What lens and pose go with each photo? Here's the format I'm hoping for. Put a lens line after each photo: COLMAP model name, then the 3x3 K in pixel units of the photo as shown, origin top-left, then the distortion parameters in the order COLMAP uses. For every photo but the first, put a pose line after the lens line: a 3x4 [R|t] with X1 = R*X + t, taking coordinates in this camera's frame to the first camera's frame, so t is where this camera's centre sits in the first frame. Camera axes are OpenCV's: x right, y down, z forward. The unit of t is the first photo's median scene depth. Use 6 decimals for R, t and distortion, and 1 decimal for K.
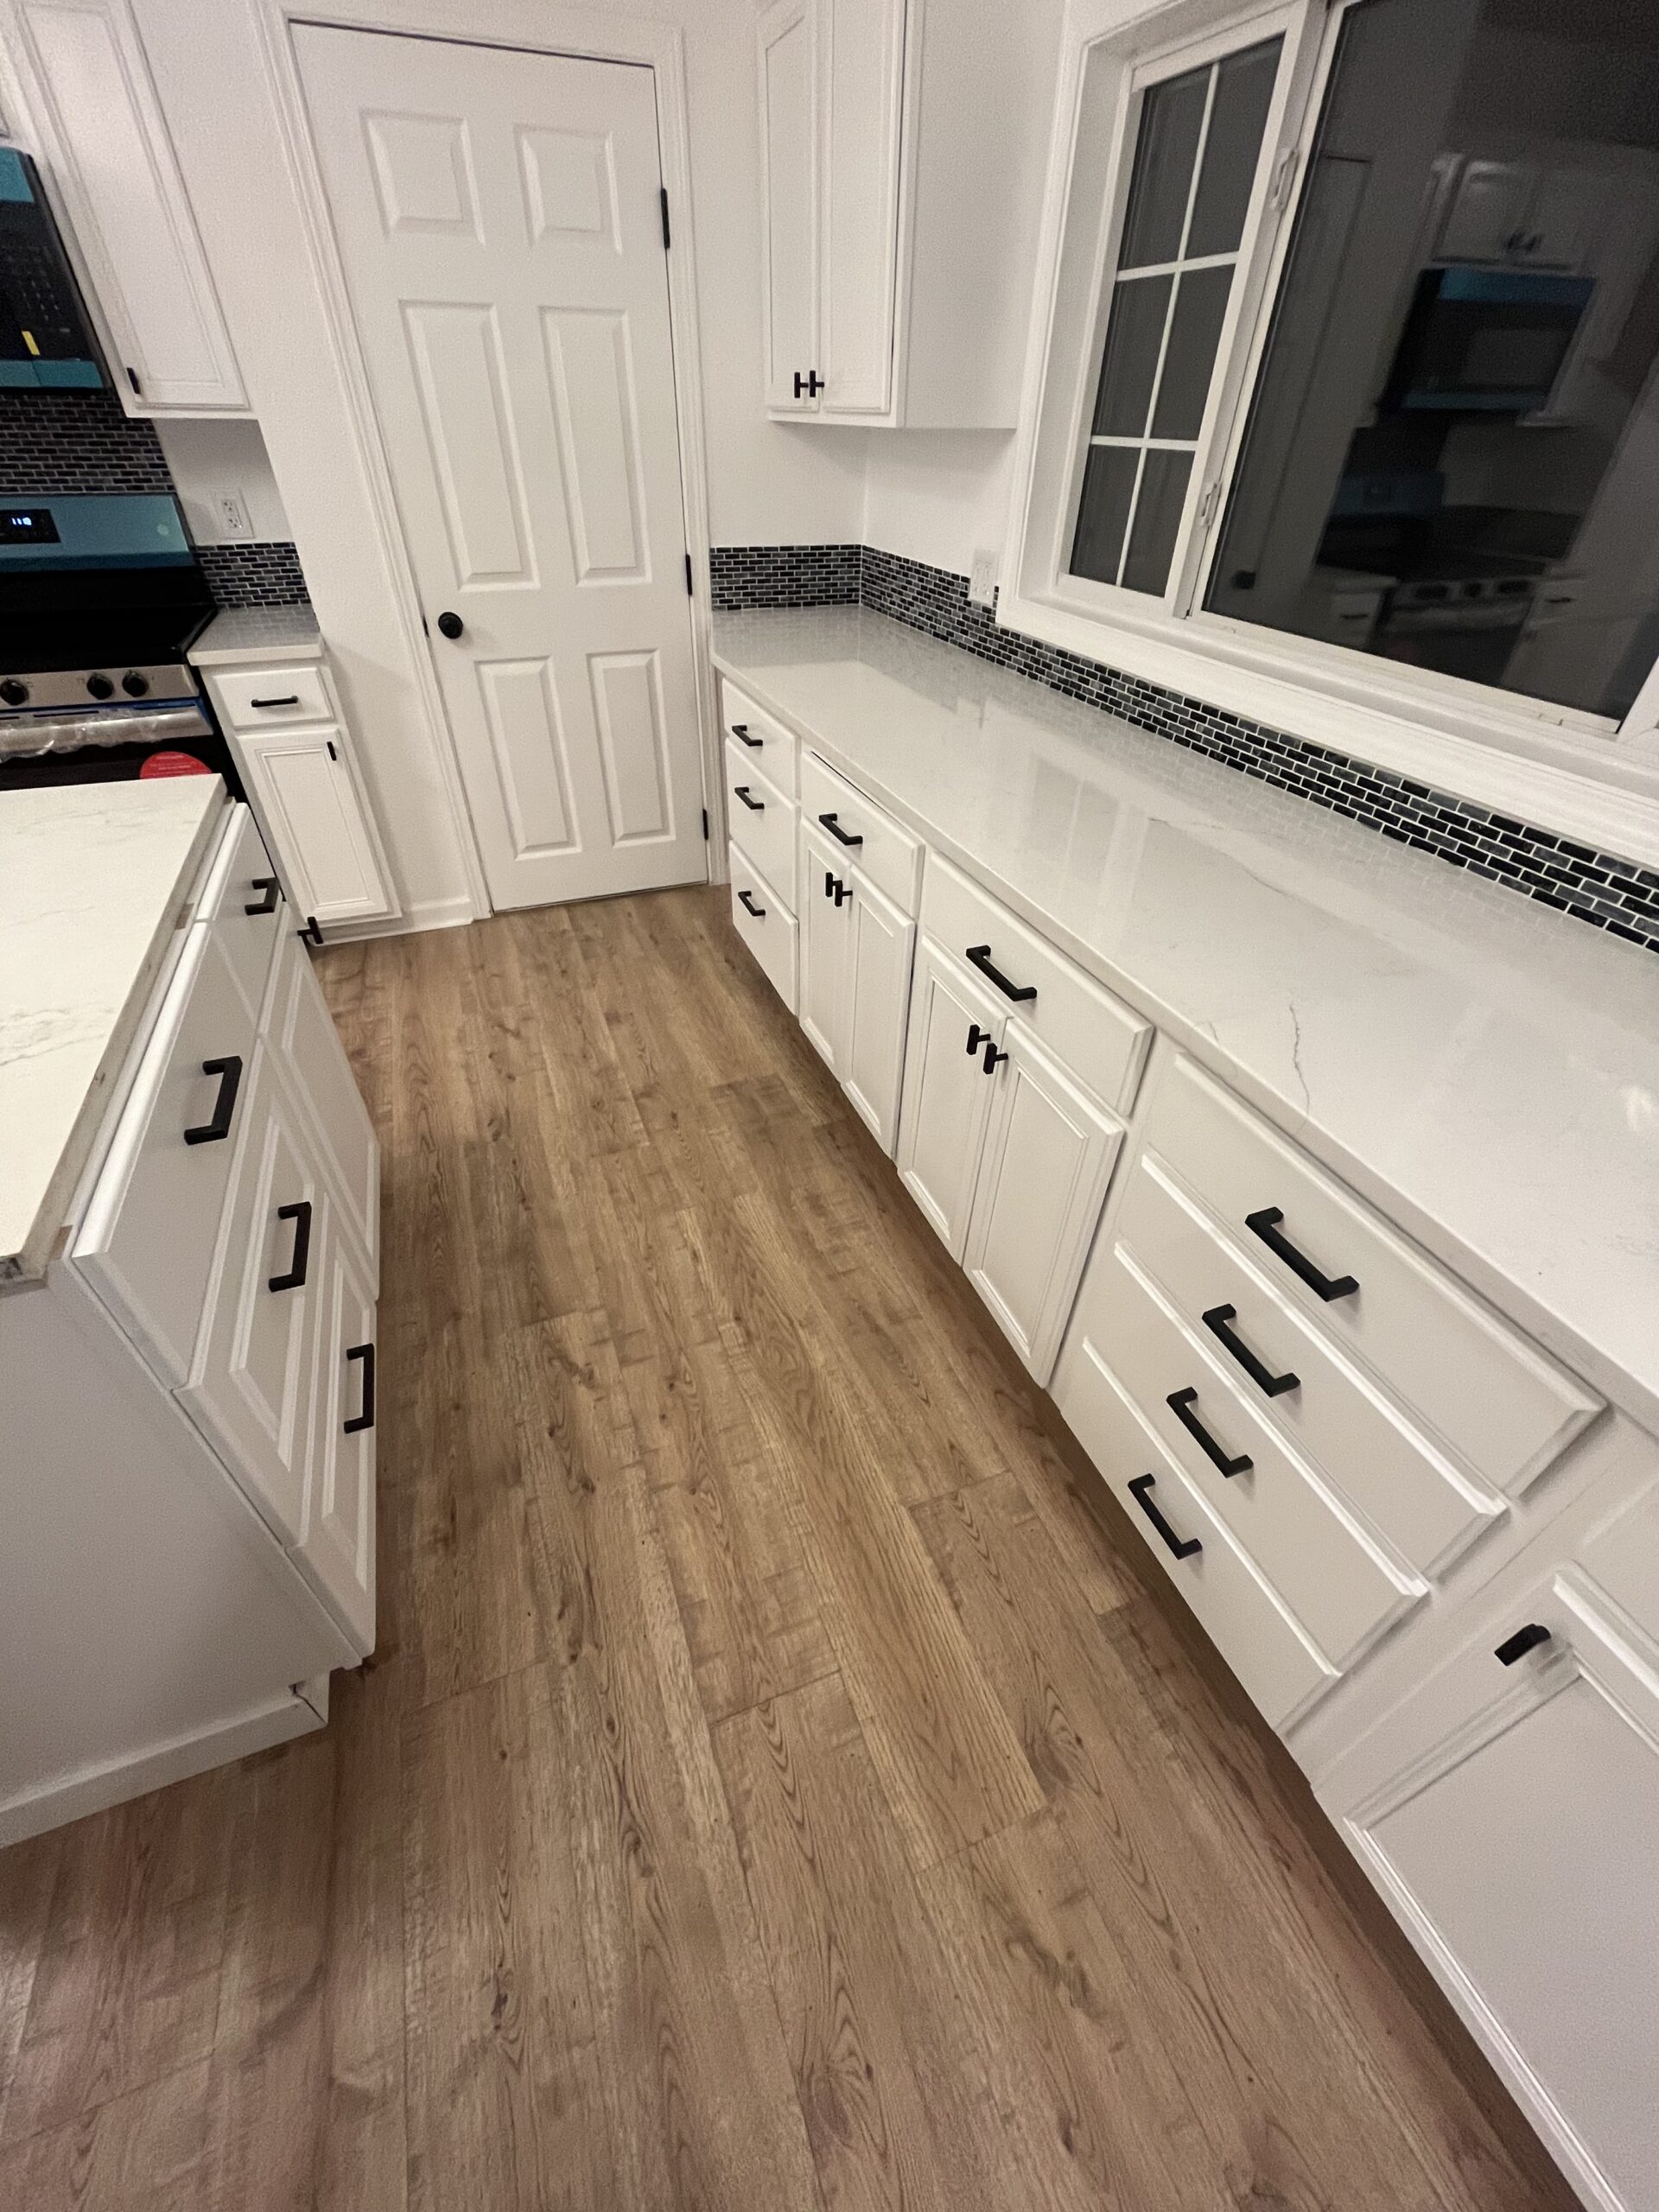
lens RADIAL K [[892.2, 0, 818.4], [0, 892.2, 1102.6], [0, 0, 1]] dist [-0.002113, -0.000190]
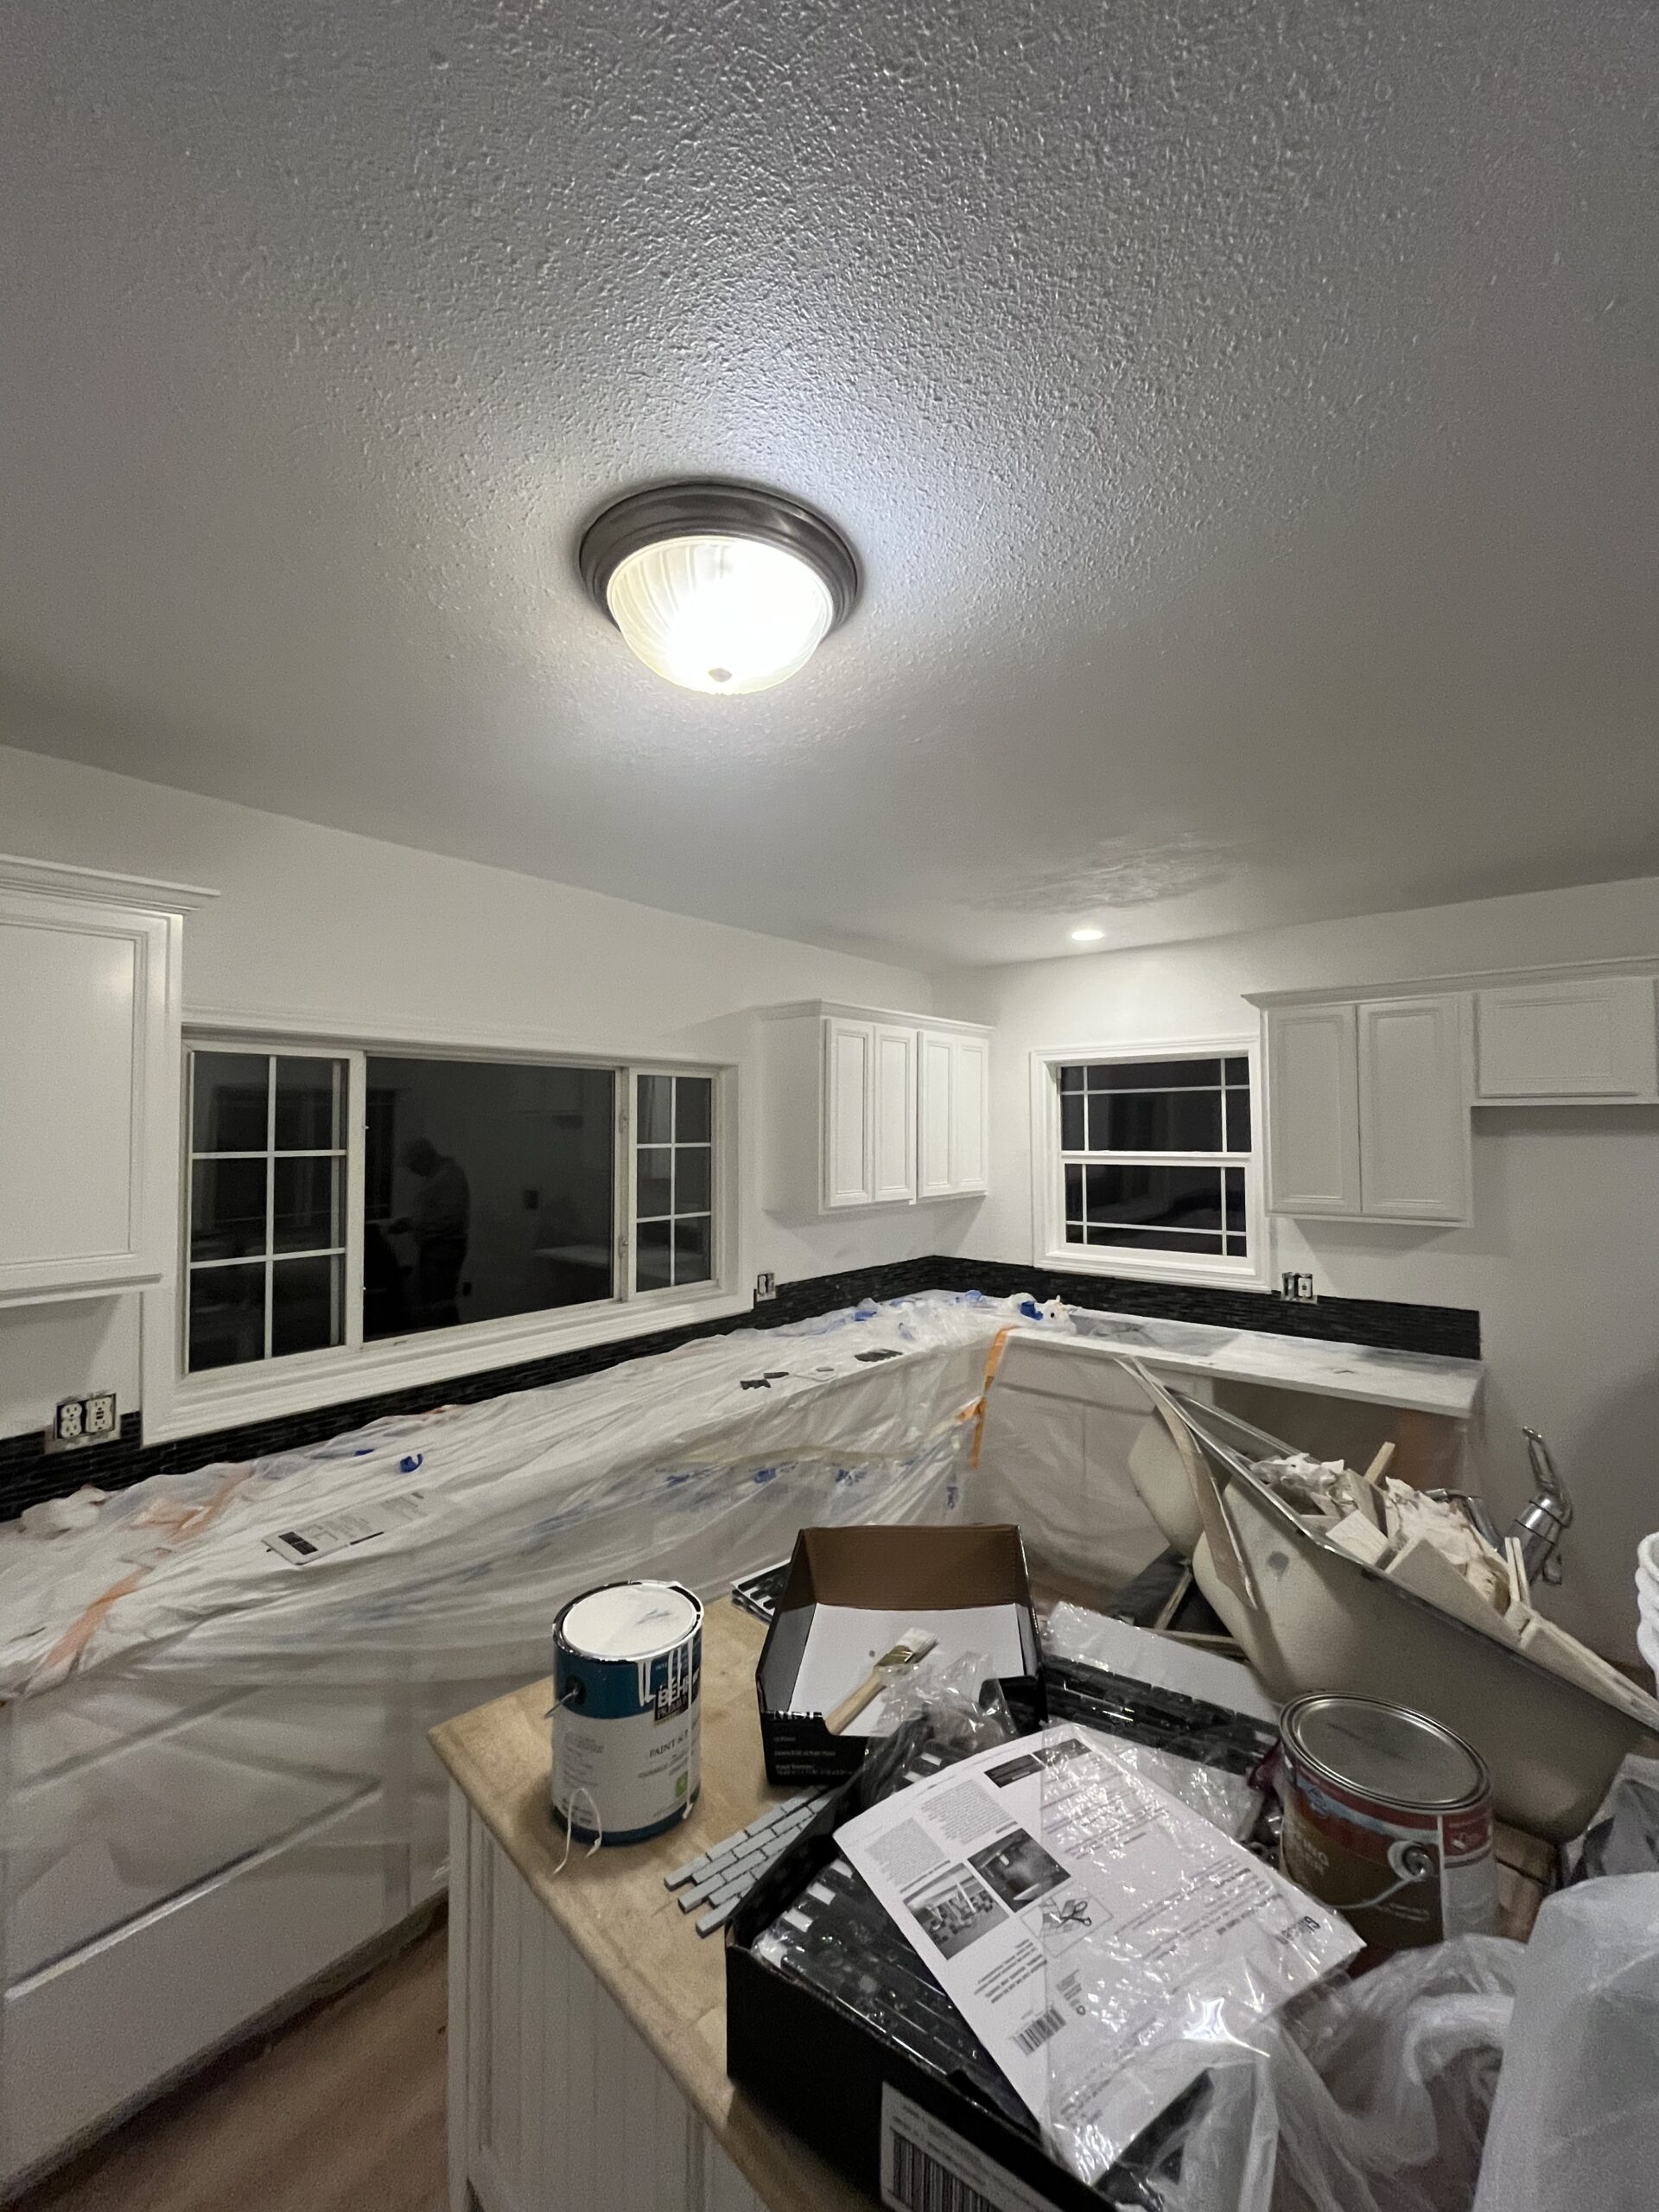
lens RADIAL K [[892.8, 0, 823.7], [0, 892.8, 1099.1], [0, 0, 1]] dist [-0.006850, -0.000066]
pose [[-0.484042, 0.012688, 0.874953, -0.922831], [0.535528, 0.795069, 0.284736, -0.709512], [-0.692035, 0.606386, -0.391642, 0.674030]]
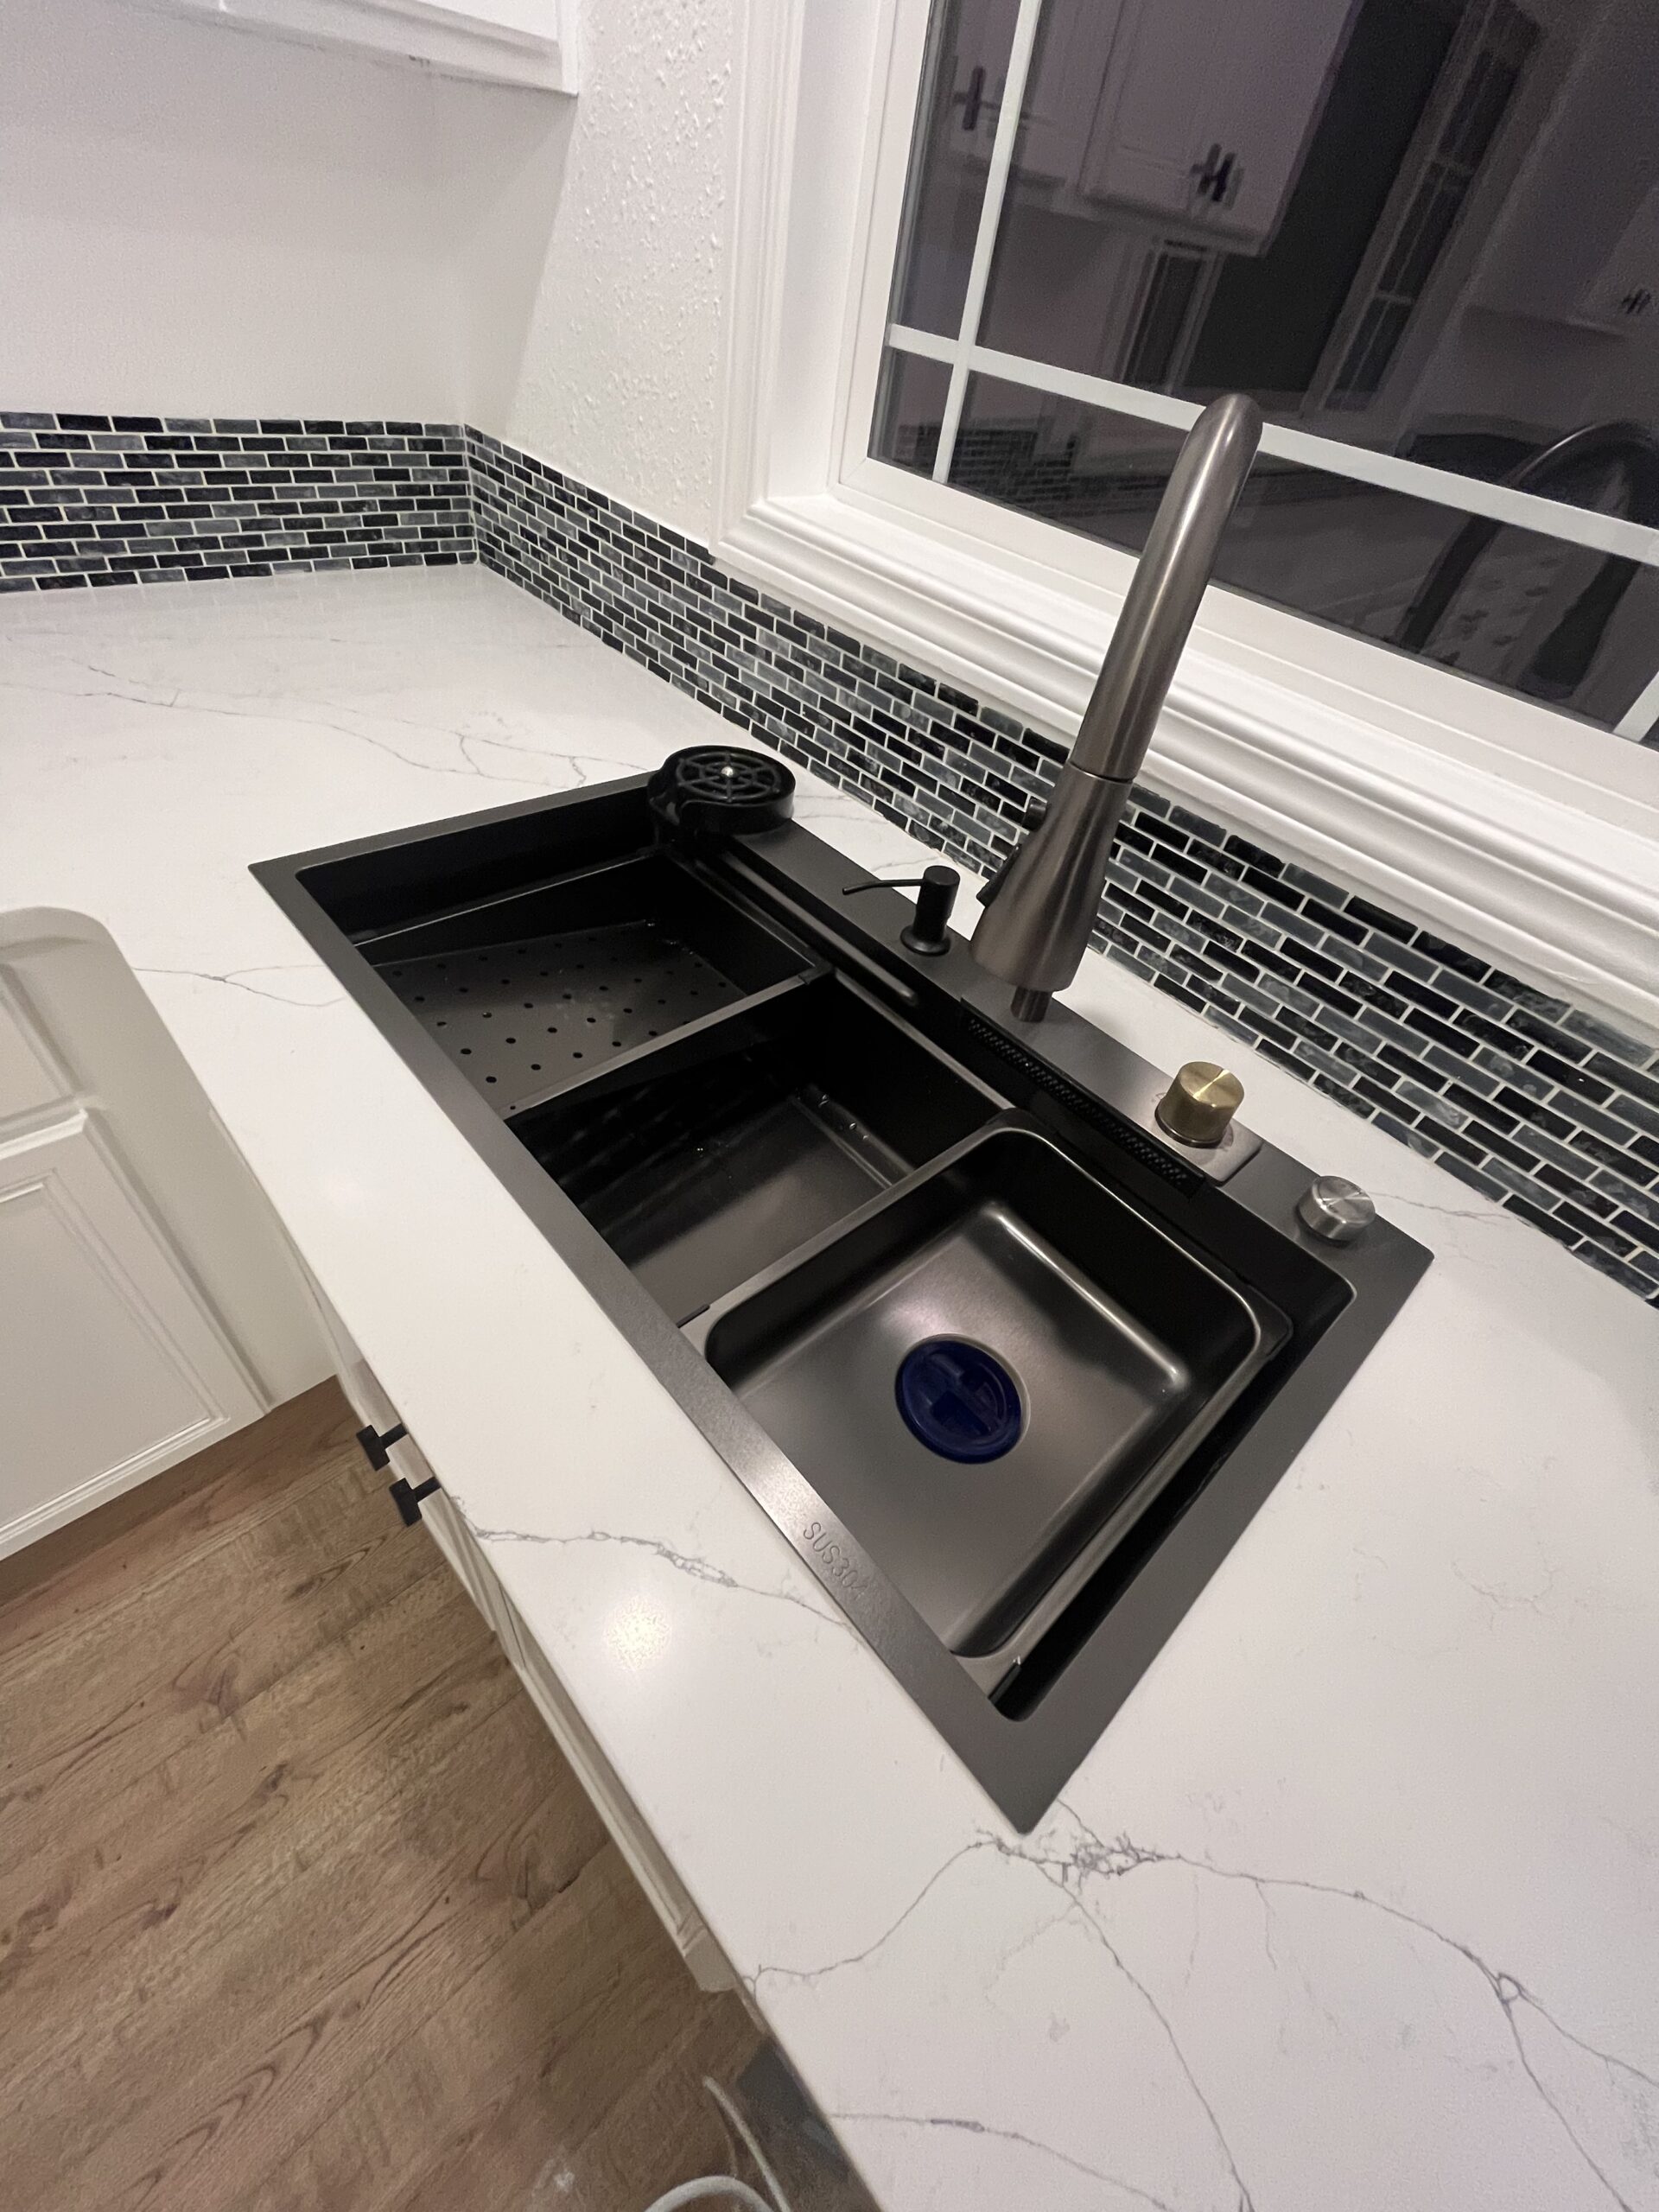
lens RADIAL K [[892.2, 0, 828.1], [0, 892.2, 1104.3], [0, 0, 1]] dist [-0.002113, -0.000190]
pose [[-0.355828, -0.707230, 0.610910, 0.020616], [0.450815, 0.442714, 0.775094, 0.136513], [-0.818628, 0.551208, 0.161300, -0.108638]]
